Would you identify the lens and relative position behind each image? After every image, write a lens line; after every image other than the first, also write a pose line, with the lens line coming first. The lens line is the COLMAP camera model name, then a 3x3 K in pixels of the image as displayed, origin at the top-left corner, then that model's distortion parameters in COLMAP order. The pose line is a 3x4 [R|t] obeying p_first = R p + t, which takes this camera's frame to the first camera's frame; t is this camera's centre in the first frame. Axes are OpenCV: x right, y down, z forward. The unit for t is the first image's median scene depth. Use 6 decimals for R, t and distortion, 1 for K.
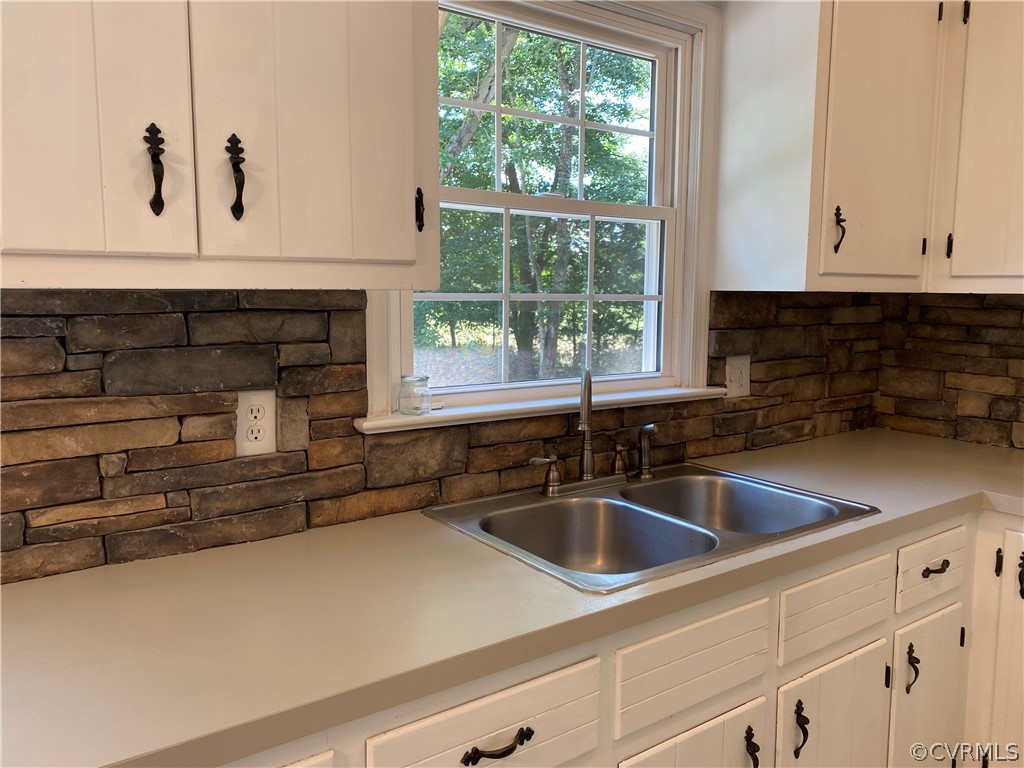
lens RADIAL K [[780.8, 0, 511.2], [0, 780.8, 378.0], [0, 0, 1]] dist [0.021987, -0.014450]
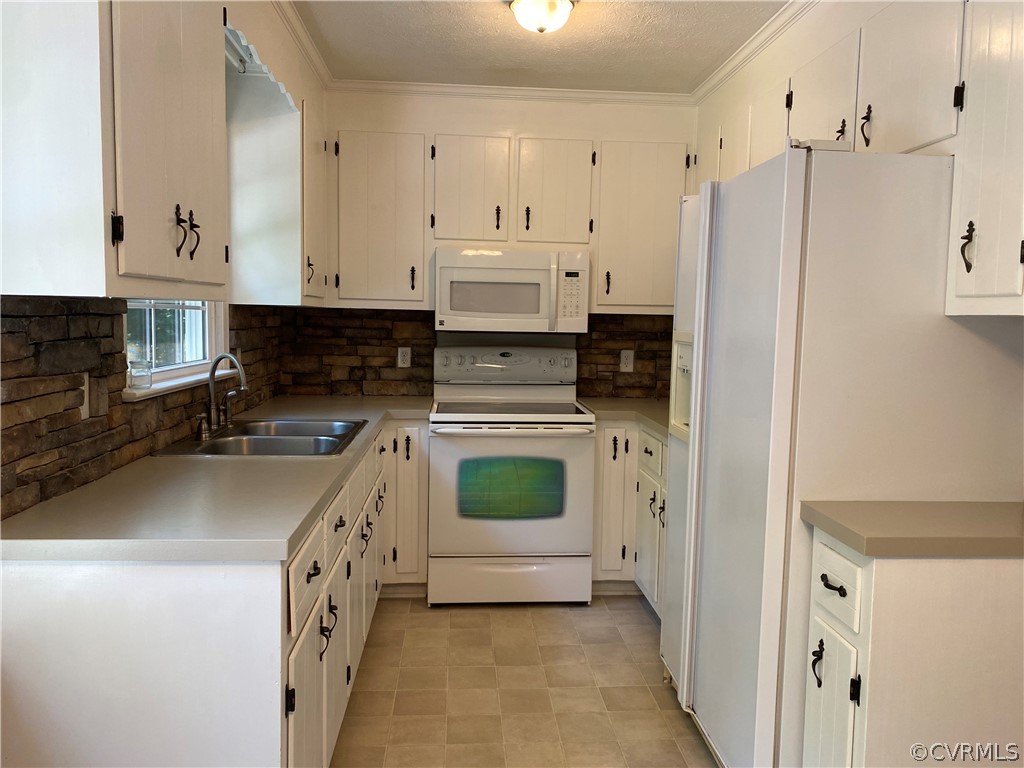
lens RADIAL K [[780.8, 0, 514.6], [0, 780.8, 384.2], [0, 0, 1]] dist [0.021987, -0.014450]
pose [[0.527428, -0.071464, 0.846589, -0.675637], [0.080213, 0.996194, 0.034120, 0.030991], [-0.845804, 0.049911, 0.531153, -0.229602]]
